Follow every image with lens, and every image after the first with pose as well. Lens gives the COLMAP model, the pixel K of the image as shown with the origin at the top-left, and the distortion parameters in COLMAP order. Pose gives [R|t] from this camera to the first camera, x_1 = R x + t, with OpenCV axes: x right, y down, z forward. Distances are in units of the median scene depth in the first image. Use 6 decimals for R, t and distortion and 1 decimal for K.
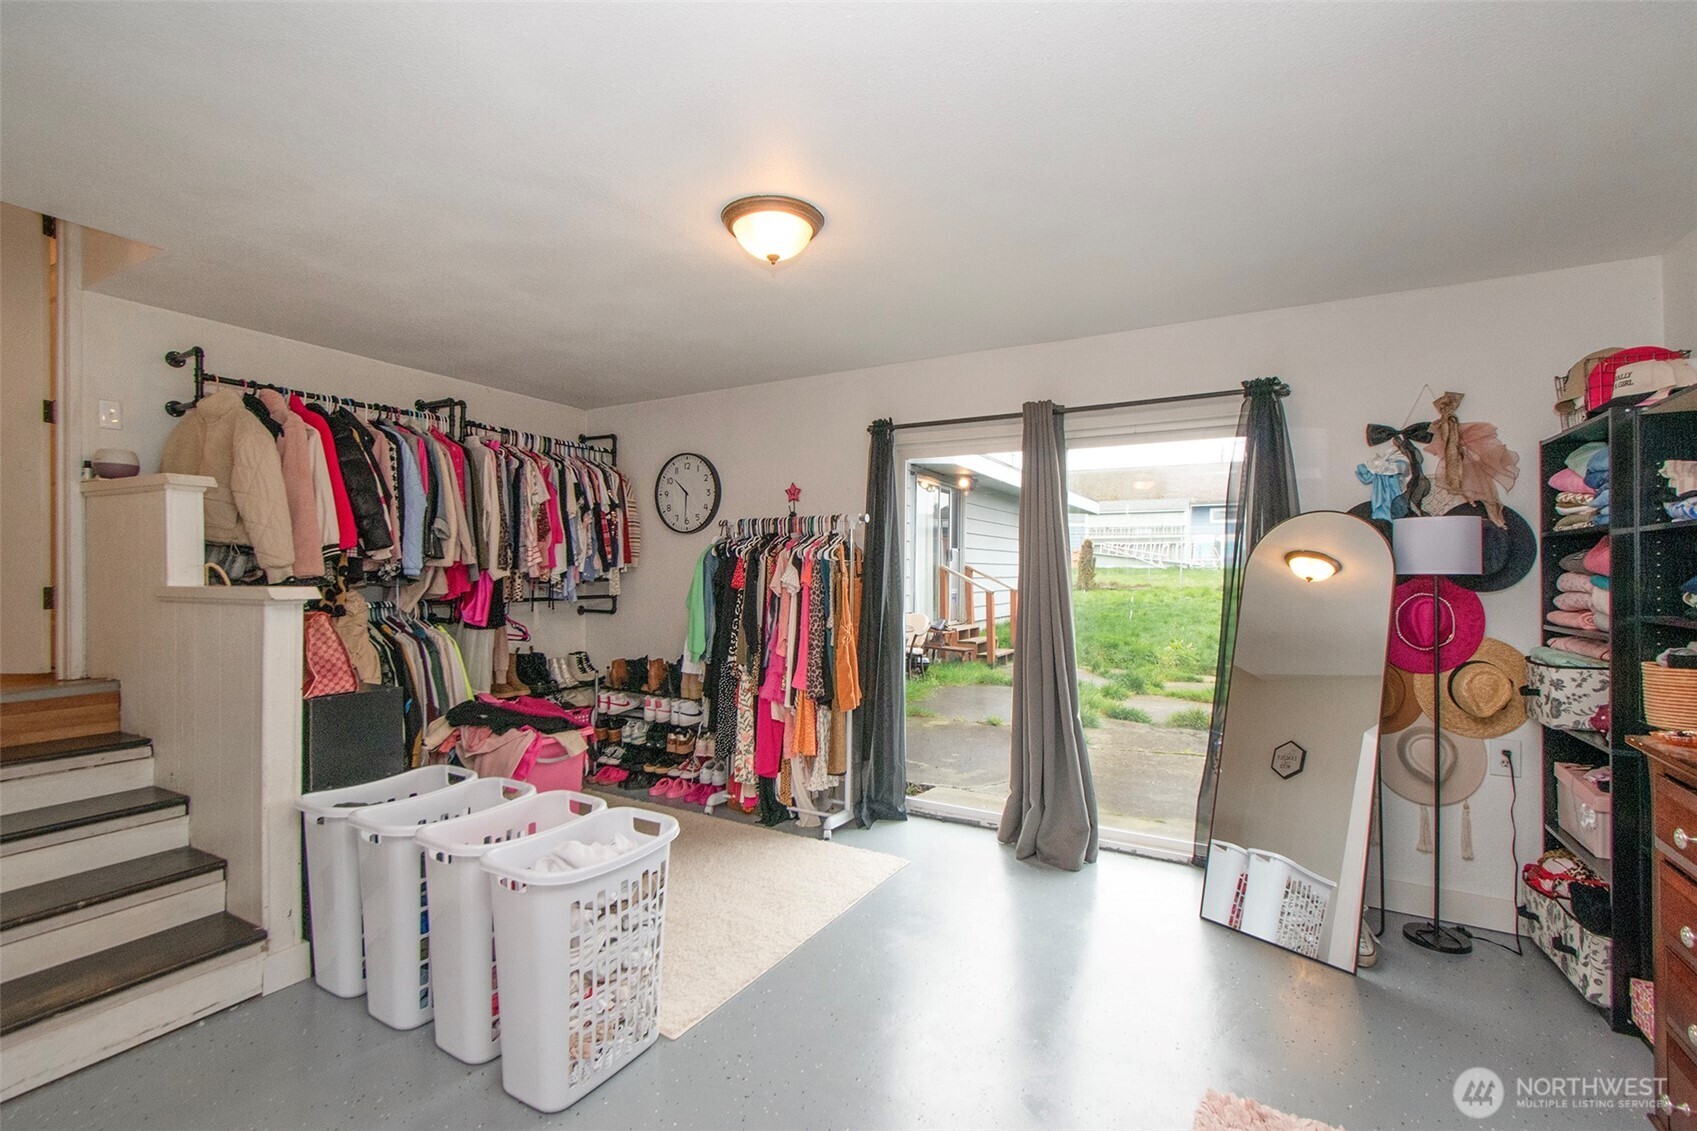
lens RADIAL K [[749.9, 0, 848.5], [0, 749.9, 565.5], [0, 0, 1]] dist [0.028281, 0.000194]
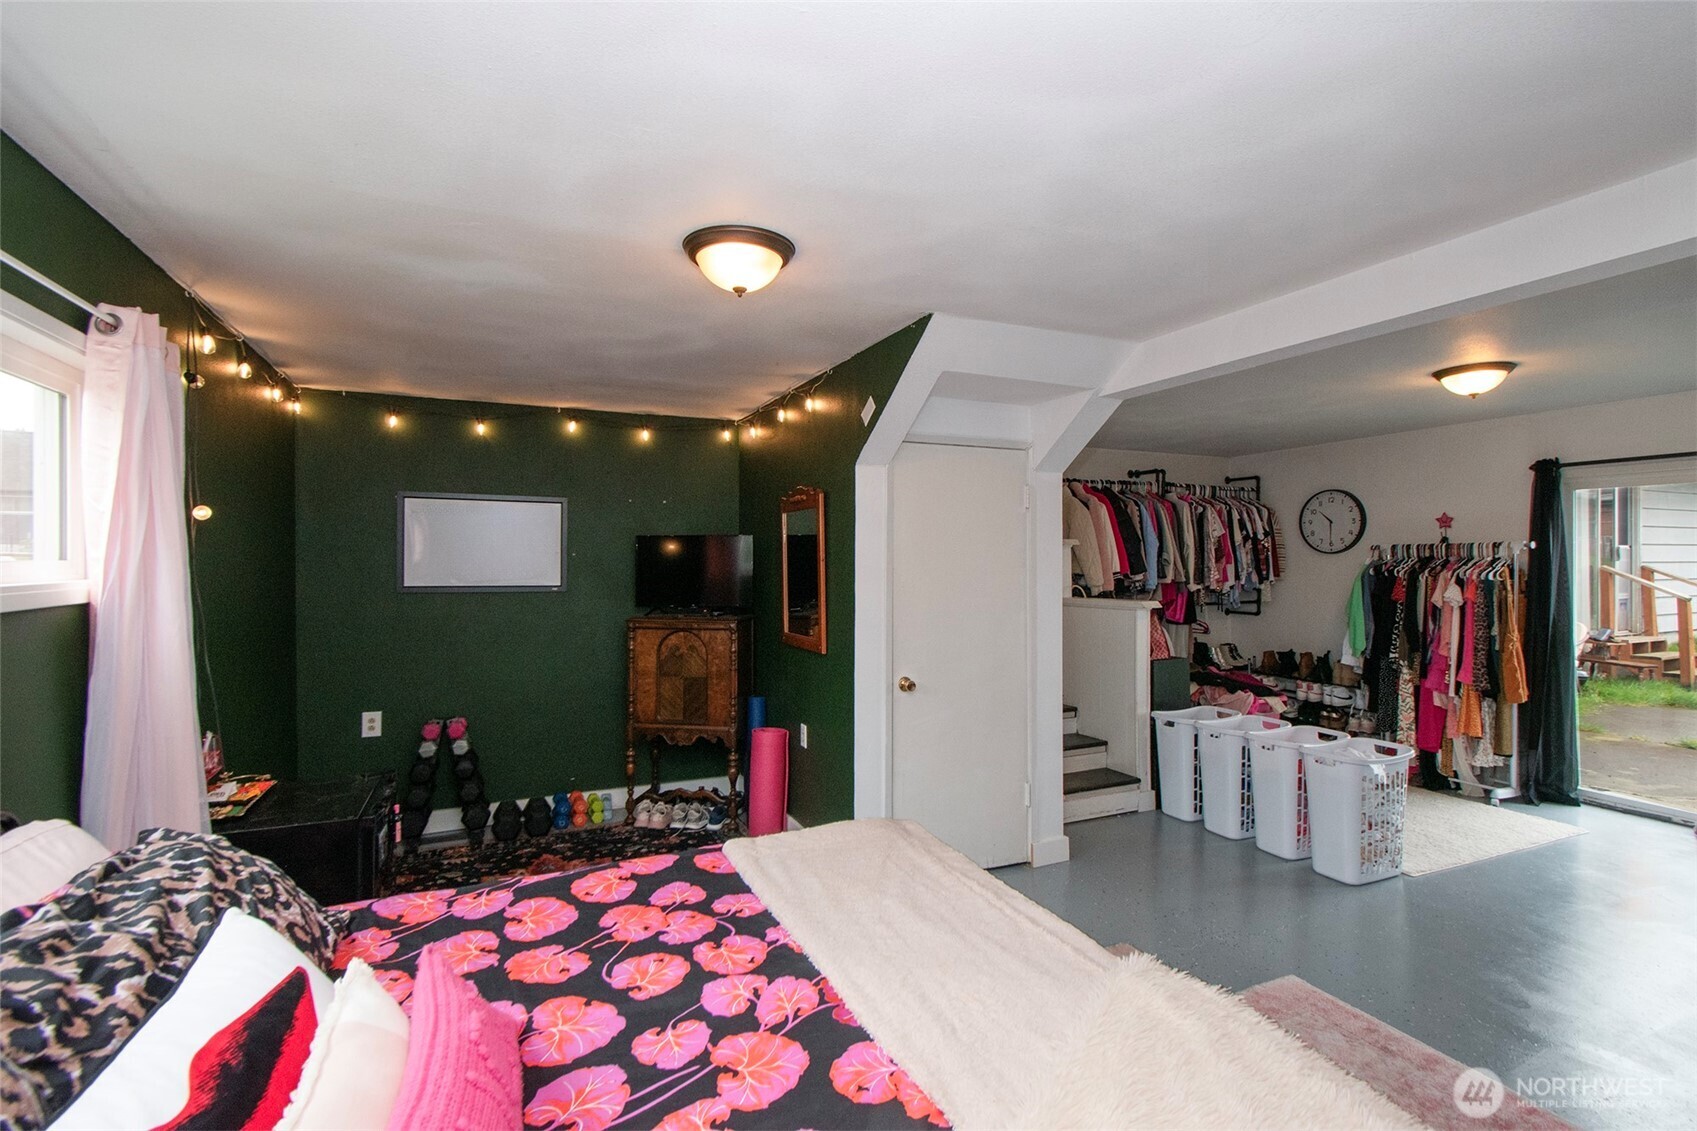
lens RADIAL K [[776.6, 0, 847.2], [0, 776.6, 558.3], [0, 0, 1]] dist [0.002304, 0.000323]
pose [[0.804526, -0.012152, -0.593793, -0.112782], [0.013975, 0.999901, -0.001528, -0.052443], [0.593753, -0.007069, 0.804616, -0.616325]]
